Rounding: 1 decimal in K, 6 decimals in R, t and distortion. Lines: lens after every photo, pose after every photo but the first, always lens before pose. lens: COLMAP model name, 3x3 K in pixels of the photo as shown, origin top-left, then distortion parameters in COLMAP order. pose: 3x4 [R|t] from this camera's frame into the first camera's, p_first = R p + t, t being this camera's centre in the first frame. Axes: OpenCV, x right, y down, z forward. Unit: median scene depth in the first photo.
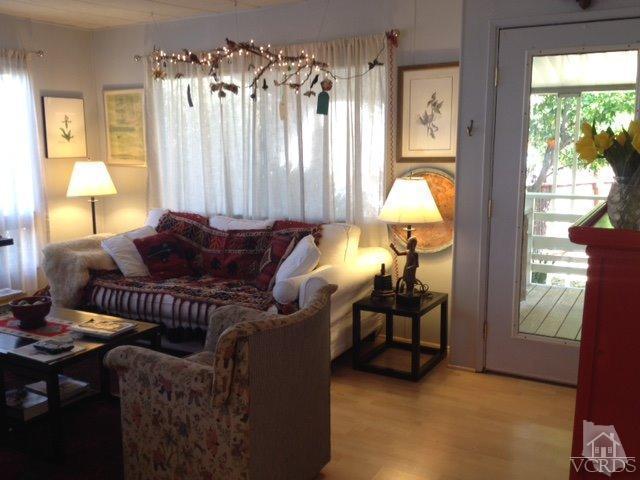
lens RADIAL K [[609.2, 0, 322.1], [0, 609.2, 243.2], [0, 0, 1]] dist [0.197418, -0.459942]
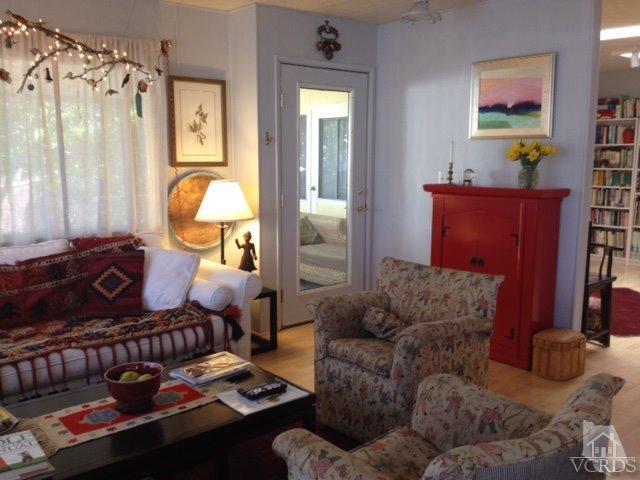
lens RADIAL K [[609.2, 0, 322.1], [0, 609.2, 243.2], [0, 0, 1]] dist [0.197418, -0.459942]
pose [[0.348216, -0.135851, 0.927518, -0.802322], [0.144855, 0.985357, 0.089940, -0.064673], [-0.926155, 0.103037, 0.362795, 0.416668]]
